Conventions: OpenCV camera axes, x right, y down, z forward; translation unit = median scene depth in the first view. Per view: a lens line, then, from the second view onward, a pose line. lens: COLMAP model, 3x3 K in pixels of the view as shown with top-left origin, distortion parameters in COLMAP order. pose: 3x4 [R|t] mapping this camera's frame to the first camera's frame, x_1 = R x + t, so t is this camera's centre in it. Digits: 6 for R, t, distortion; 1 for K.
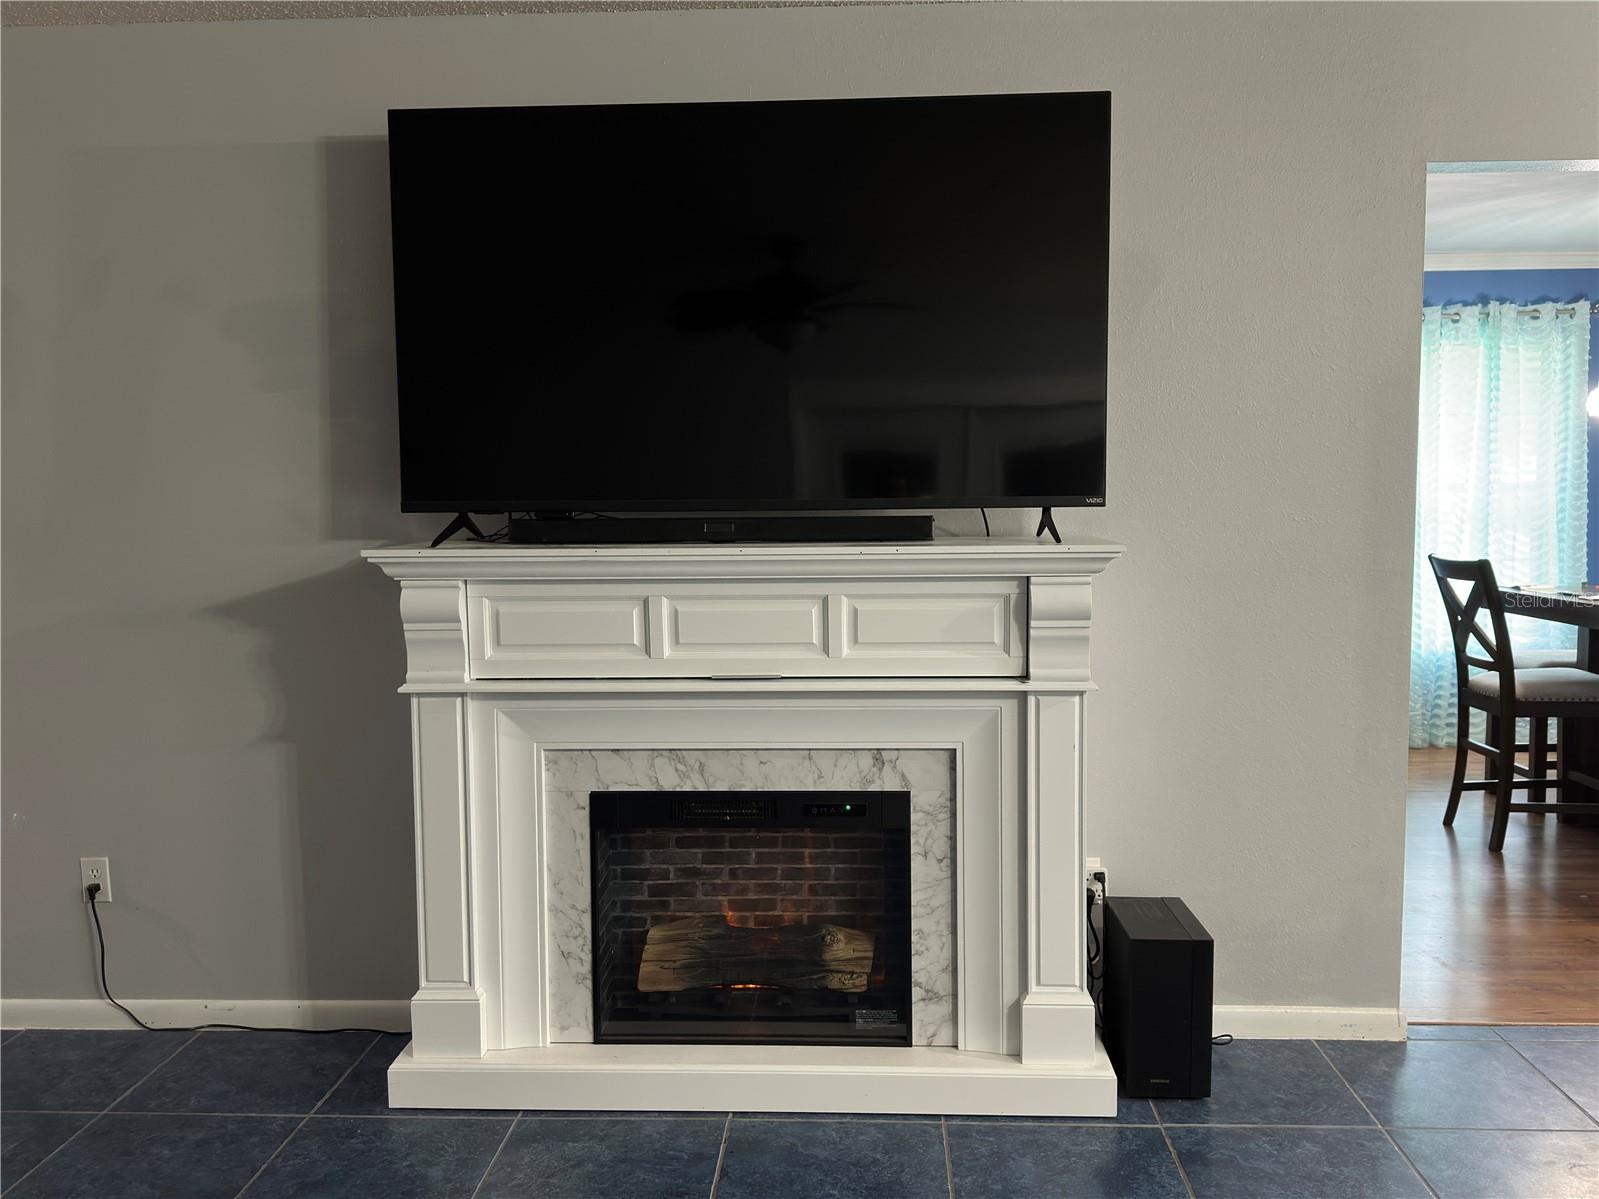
lens RADIAL K [[1283.1, 0, 799.5], [0, 1283.1, 599.5], [0, 0, 1]] dist [0.160127, -0.283742]
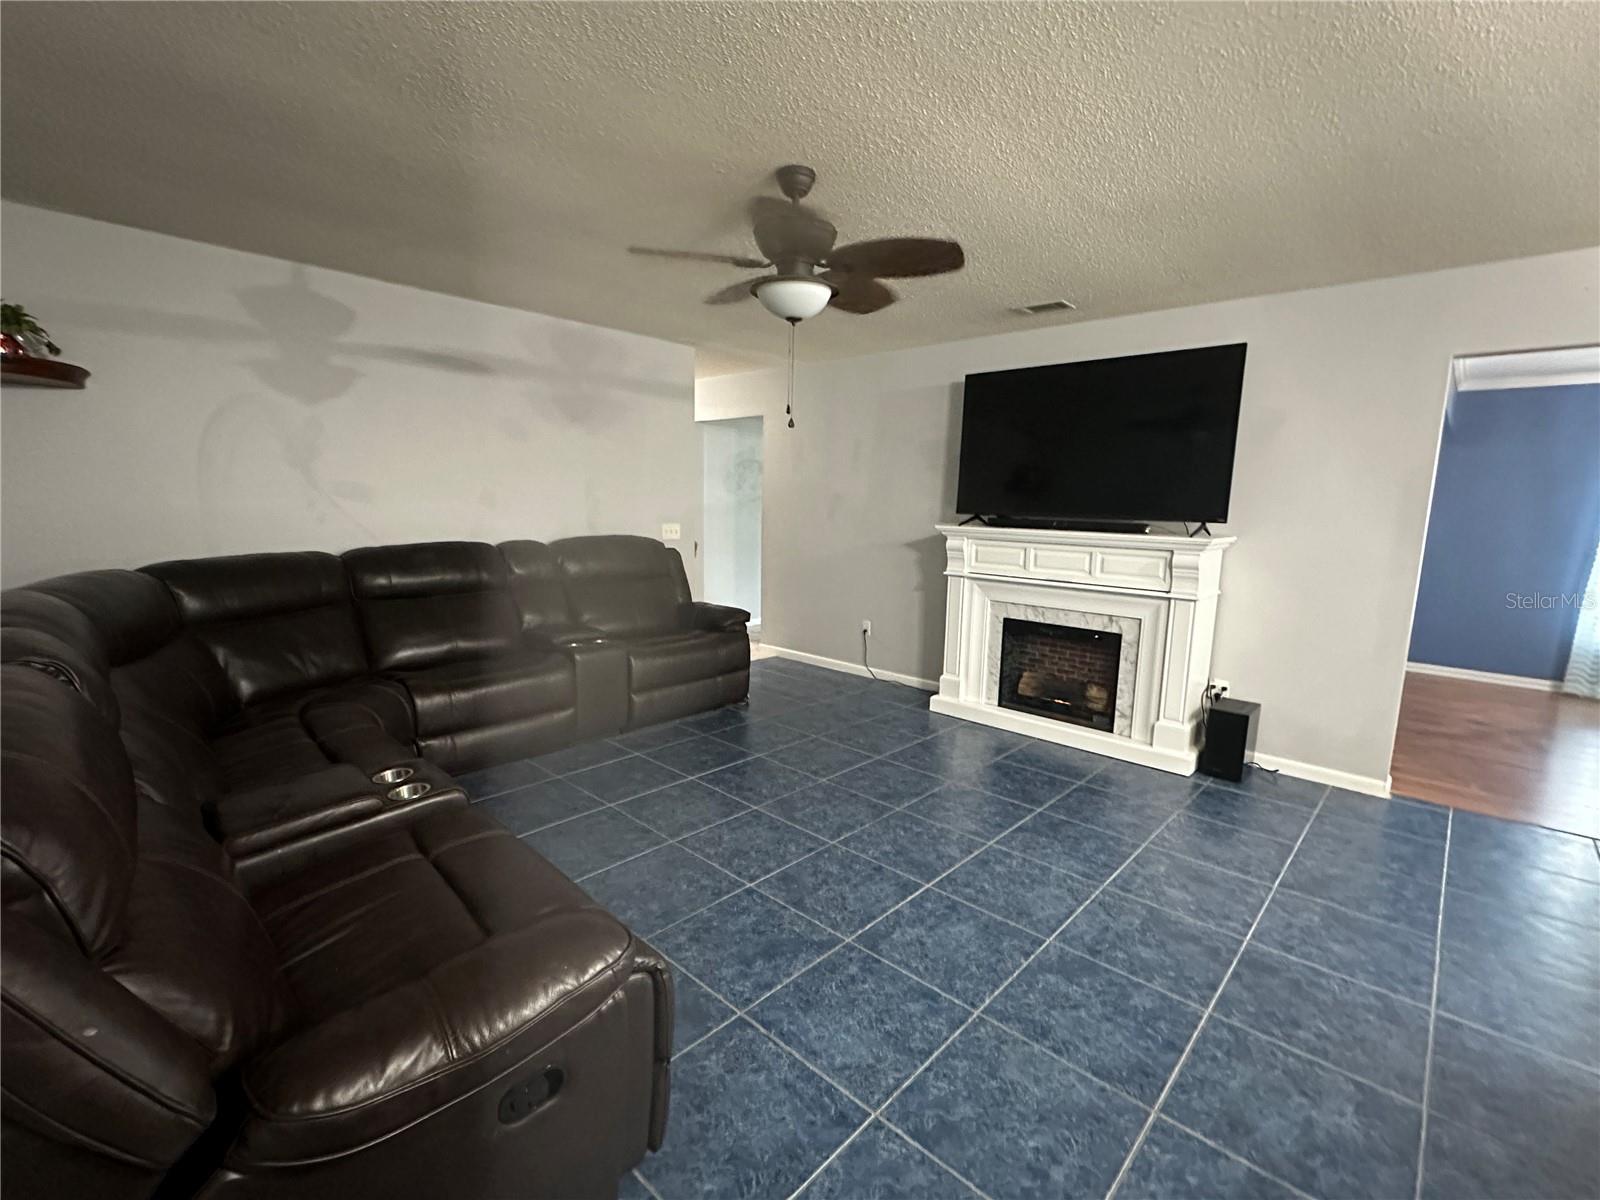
lens RADIAL K [[700.8, 0, 800.0], [0, 700.8, 600.0], [0, 0, 1]] dist [-0.000043, 0.000000]
pose [[0.757106, 0.119687, -0.642235, 0.469681], [-0.081323, 0.992694, 0.089131, 0.013944], [0.648211, -0.015253, 0.761308, -0.428088]]
